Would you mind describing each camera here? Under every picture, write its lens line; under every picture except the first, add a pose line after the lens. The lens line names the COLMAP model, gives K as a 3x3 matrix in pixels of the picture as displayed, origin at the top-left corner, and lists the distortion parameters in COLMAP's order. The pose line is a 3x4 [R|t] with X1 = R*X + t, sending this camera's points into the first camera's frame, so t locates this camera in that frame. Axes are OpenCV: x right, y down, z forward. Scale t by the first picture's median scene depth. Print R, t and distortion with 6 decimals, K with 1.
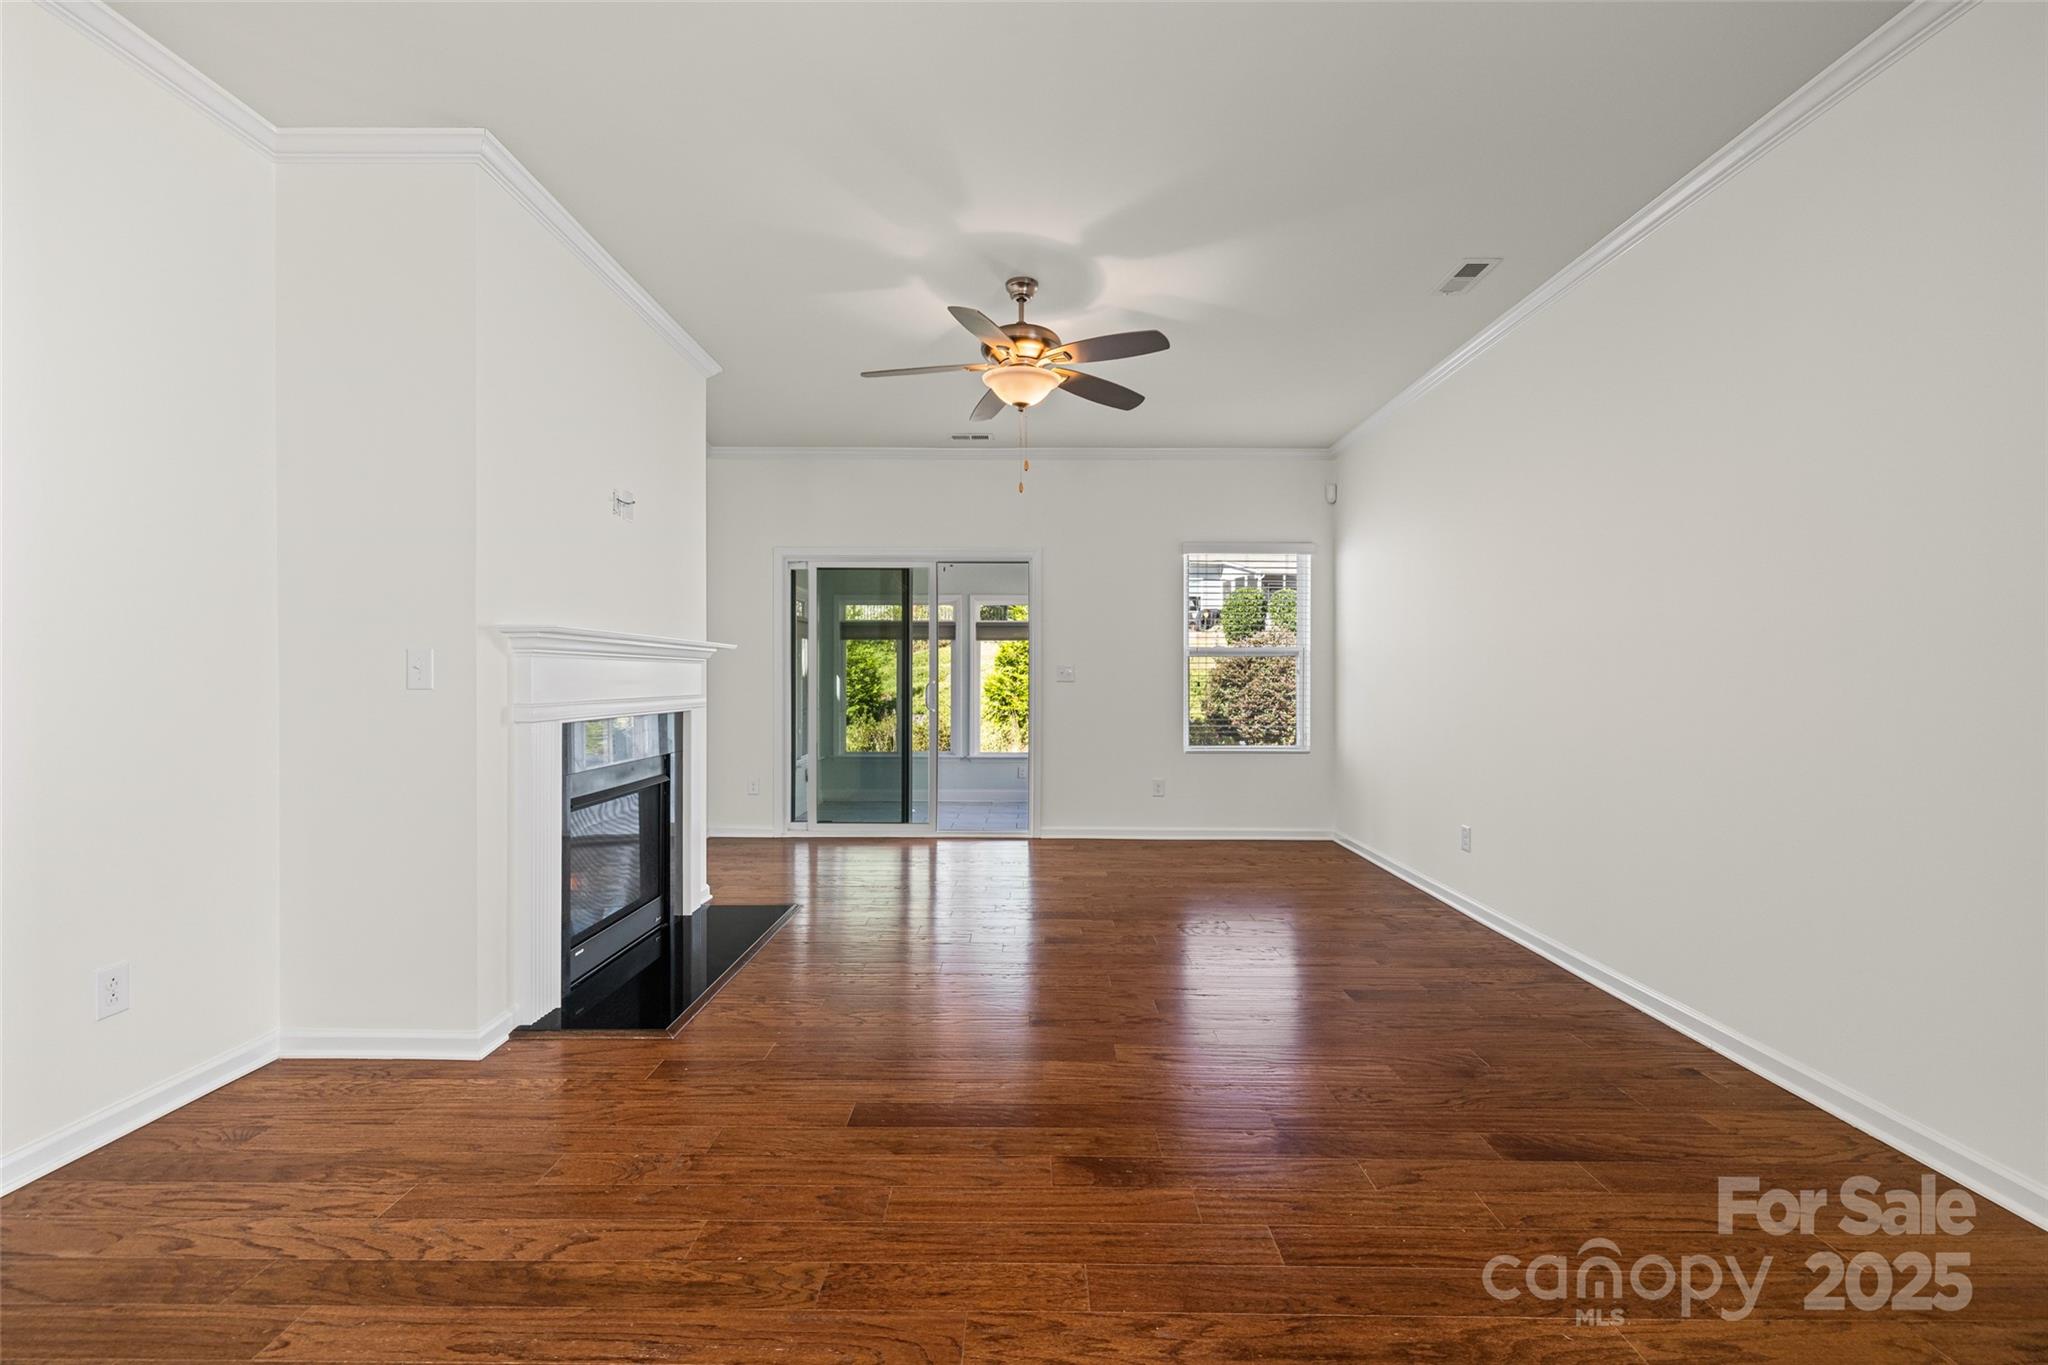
lens RADIAL K [[870.7, 0, 1024.0], [0, 870.7, 677.9], [0, 0, 1]] dist [-0.009512, 0.001486]
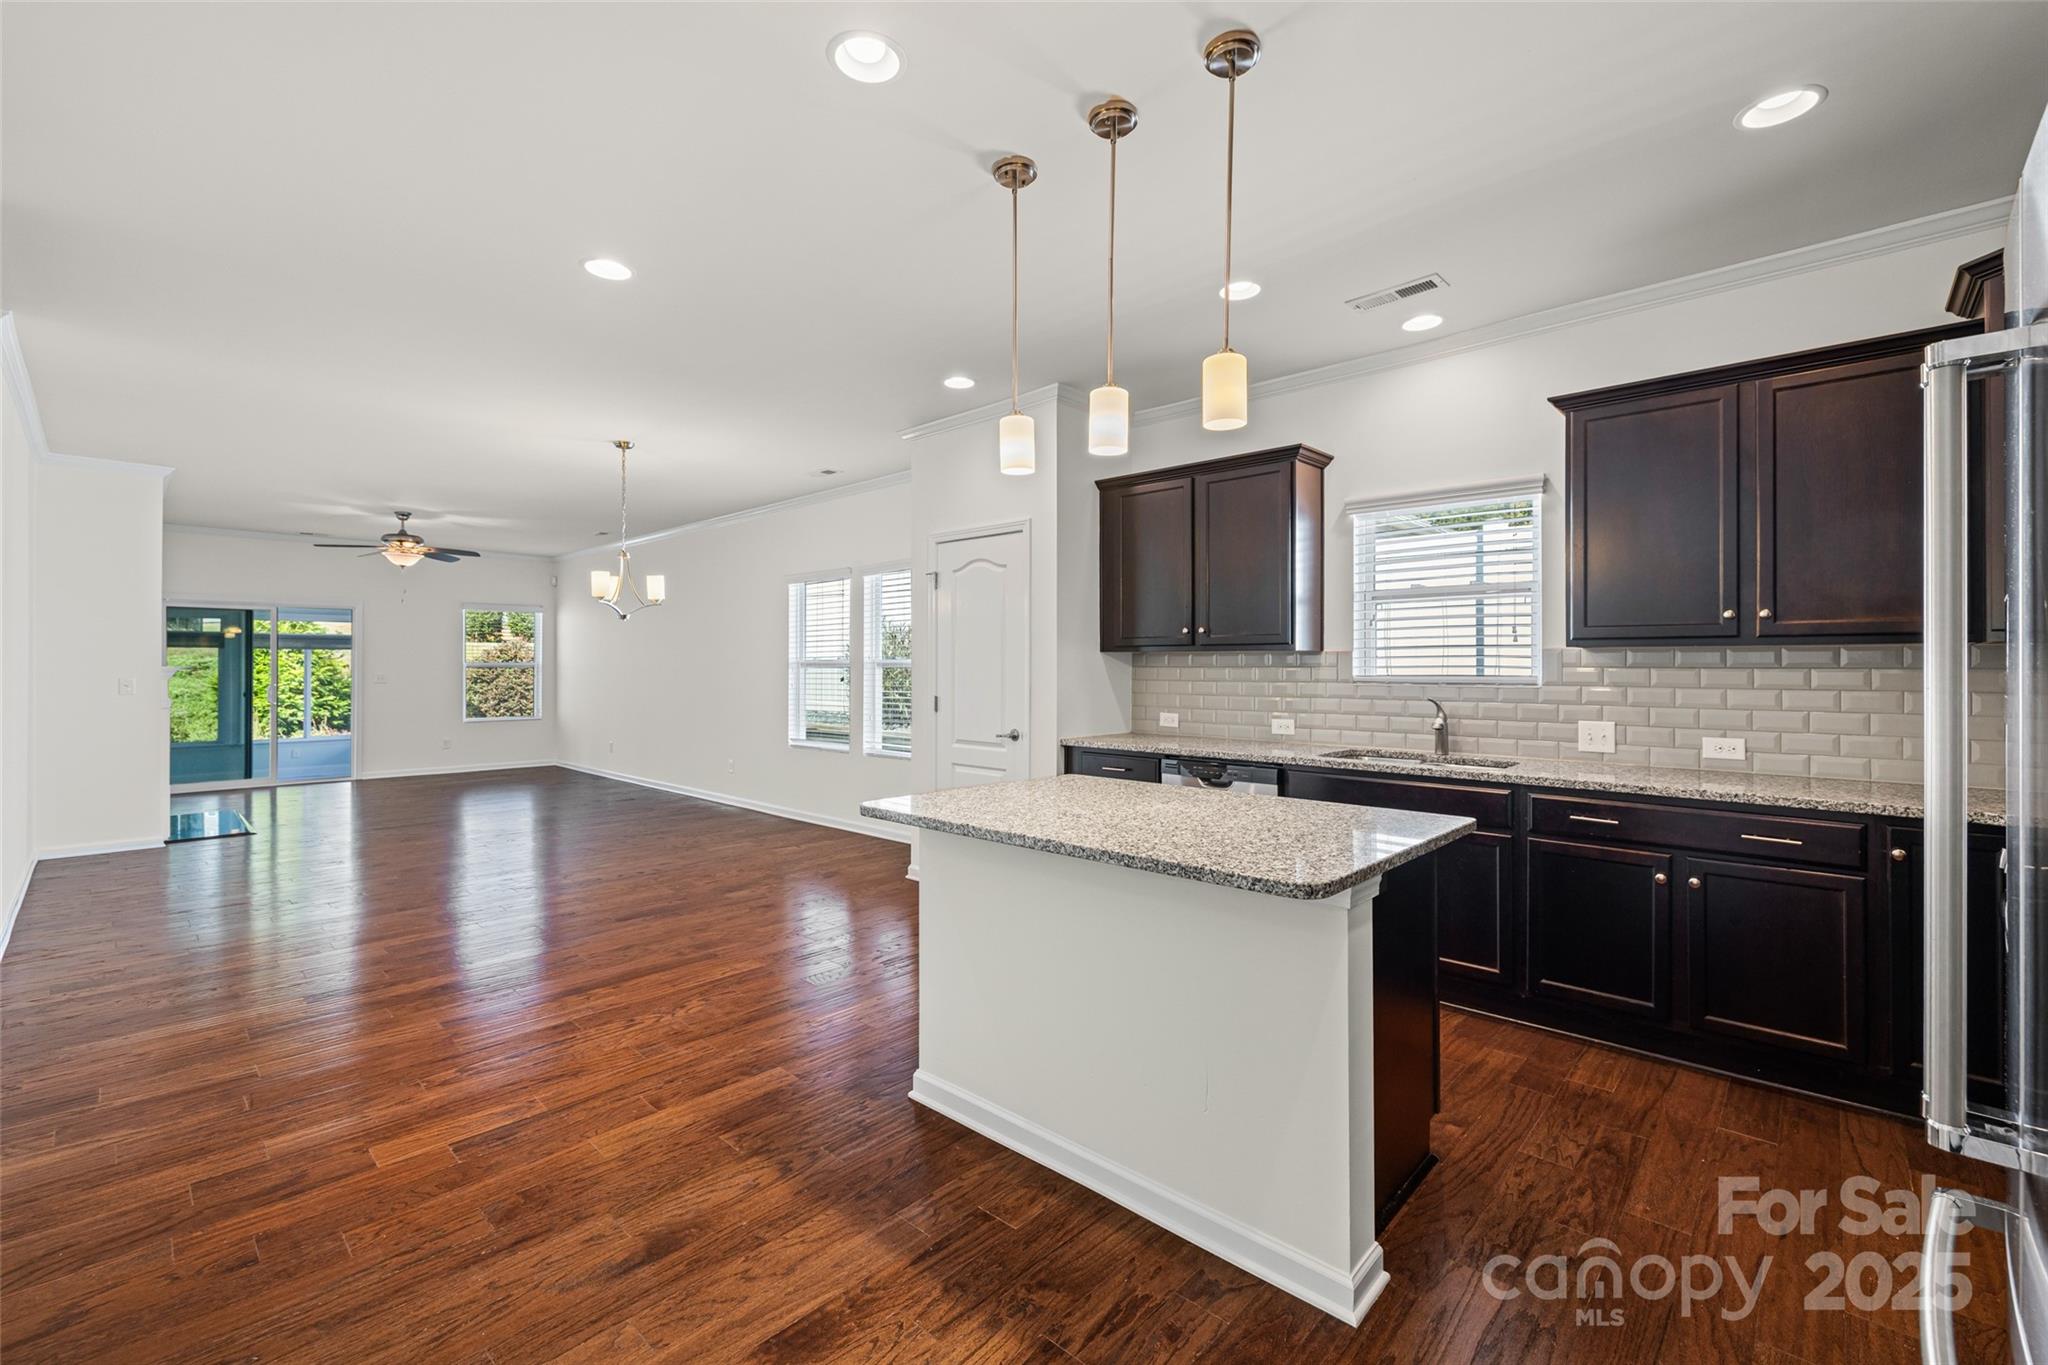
lens RADIAL K [[870.7, 0, 1033.3], [0, 870.7, 666.1], [0, 0, 1]] dist [-0.009512, 0.001486]
pose [[0.678405, -0.001757, 0.734686, -0.316512], [0.003457, 0.999994, -0.000801, -0.021948], [-0.734680, 0.003083, 0.678407, -1.017688]]
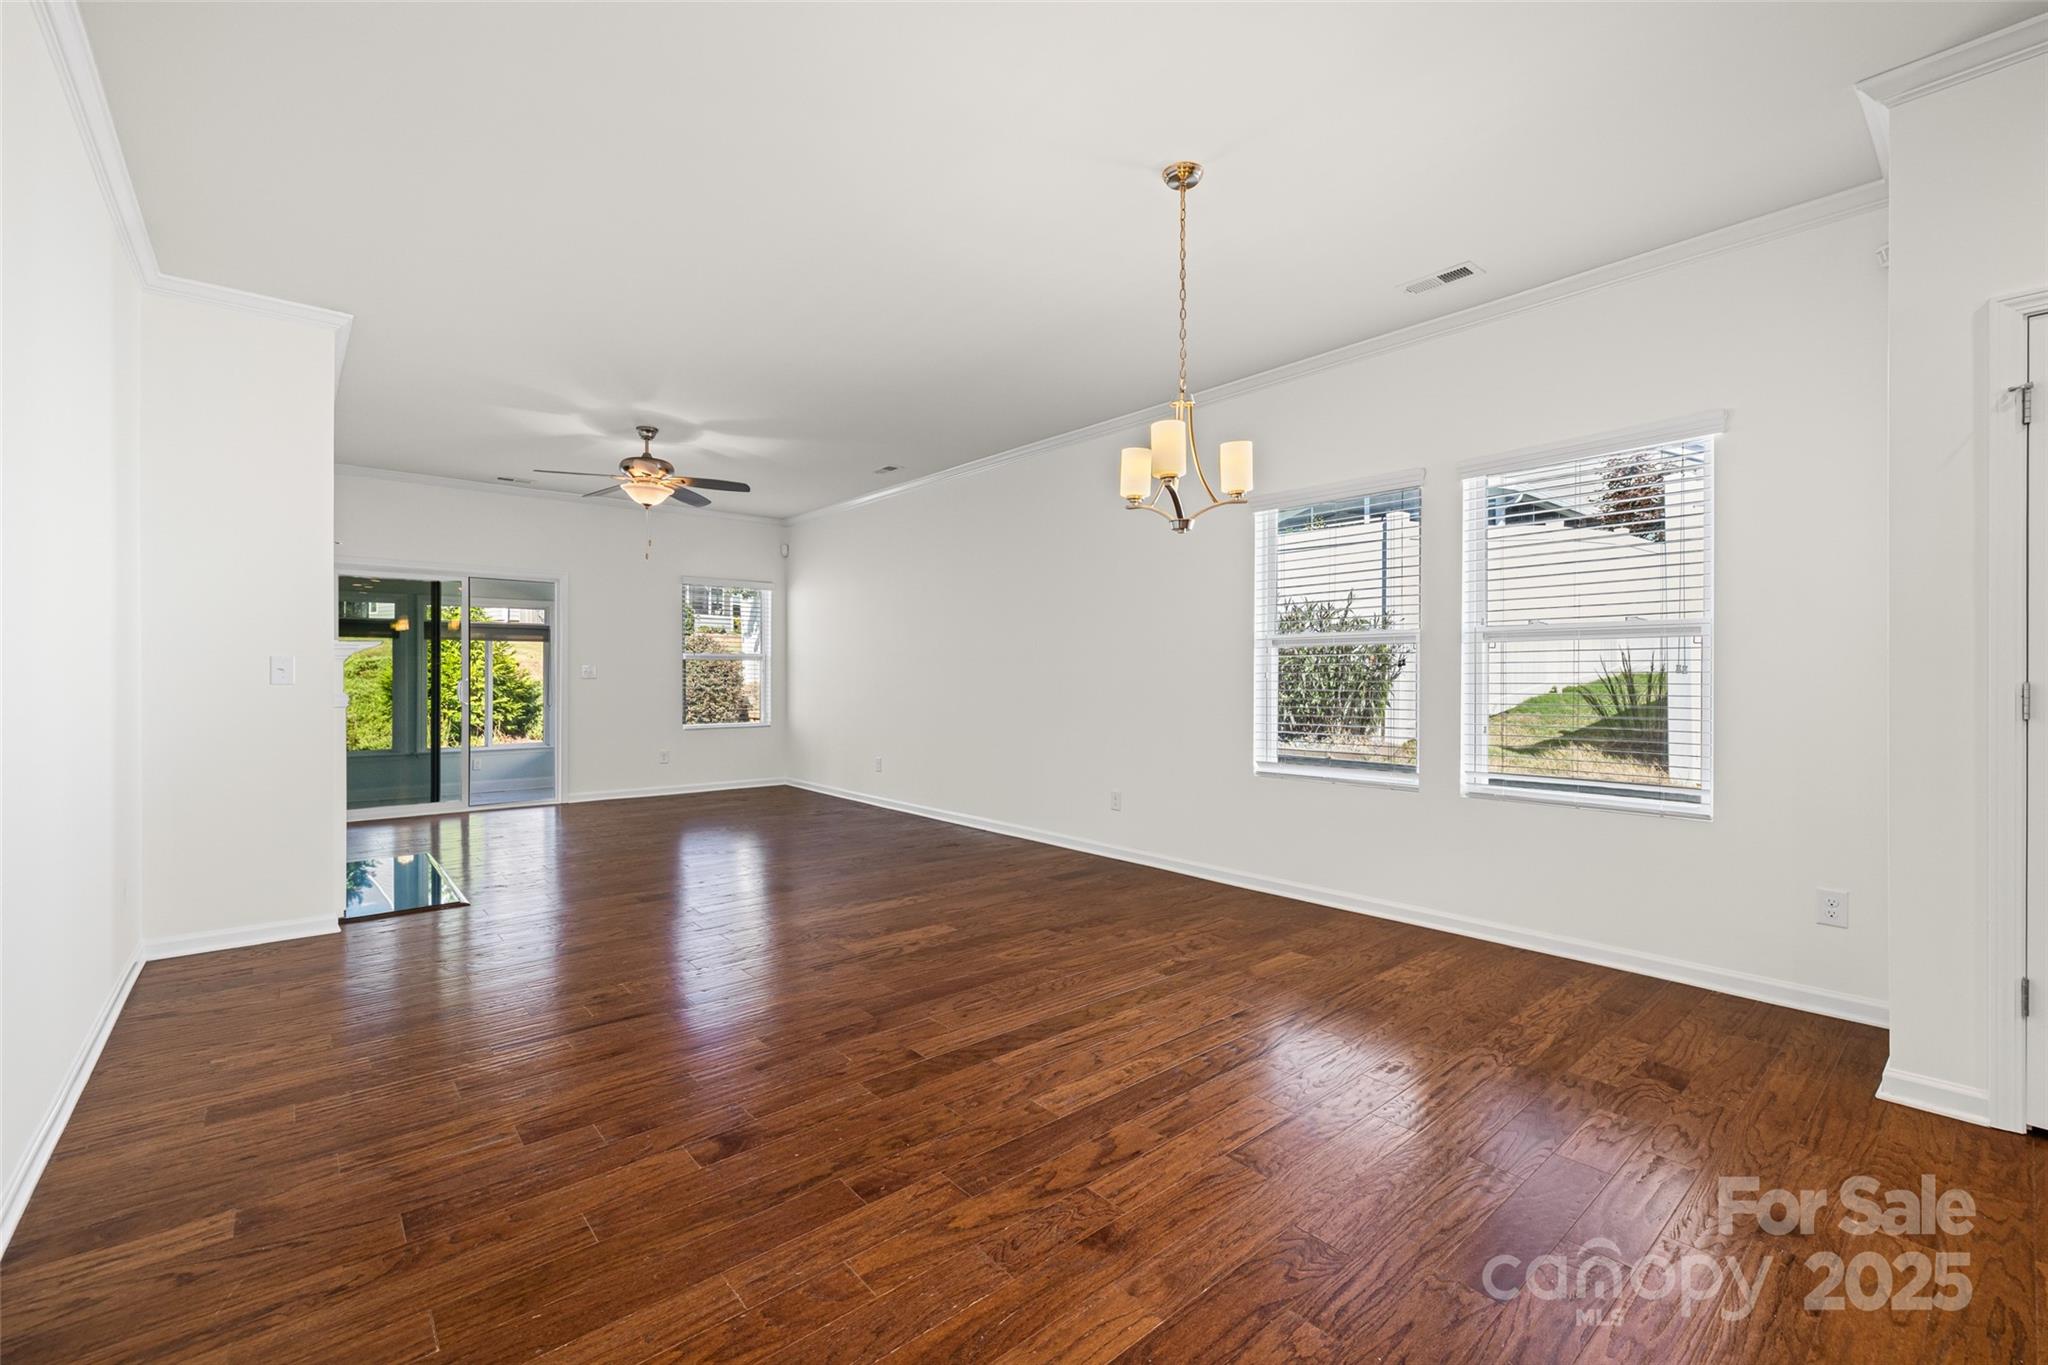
lens RADIAL K [[870.7, 0, 1019.1], [0, 870.7, 679.5], [0, 0, 1]] dist [-0.009512, 0.001486]
pose [[0.759819, -0.007434, 0.650092, -0.297791], [0.004348, 0.999970, 0.006353, 0.000515], [-0.650120, -0.002000, 0.759829, -0.375928]]
